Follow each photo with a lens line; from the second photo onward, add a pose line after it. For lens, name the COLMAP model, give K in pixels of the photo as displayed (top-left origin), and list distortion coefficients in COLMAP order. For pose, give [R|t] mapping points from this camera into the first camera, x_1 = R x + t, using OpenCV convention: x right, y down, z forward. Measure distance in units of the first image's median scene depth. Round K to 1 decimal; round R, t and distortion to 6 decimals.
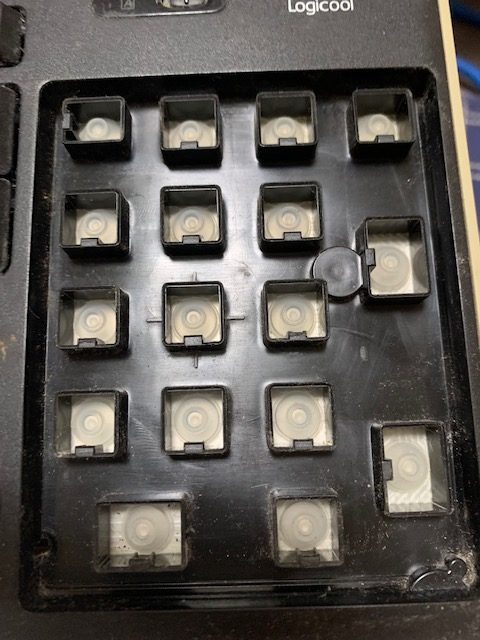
lens RADIAL K [[517.5, 0, 239.1], [0, 517.5, 318.1], [0, 0, 1]] dist [-0.017755, 0.005354]
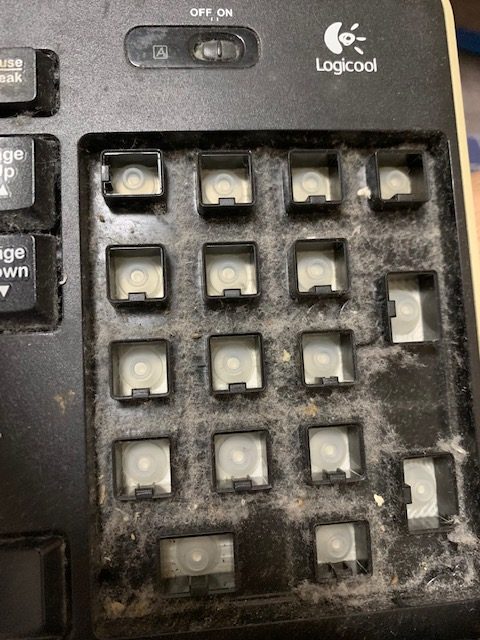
lens RADIAL K [[466.4, 0, 226.9], [0, 466.4, 319.4], [0, 0, 1]] dist [-0.021738, 0.000873]
pose [[0.994651, -0.014599, 0.102257, -0.195962], [0.004944, 0.995556, 0.094039, -0.181349], [-0.103176, -0.093030, 0.990303, 0.032934]]
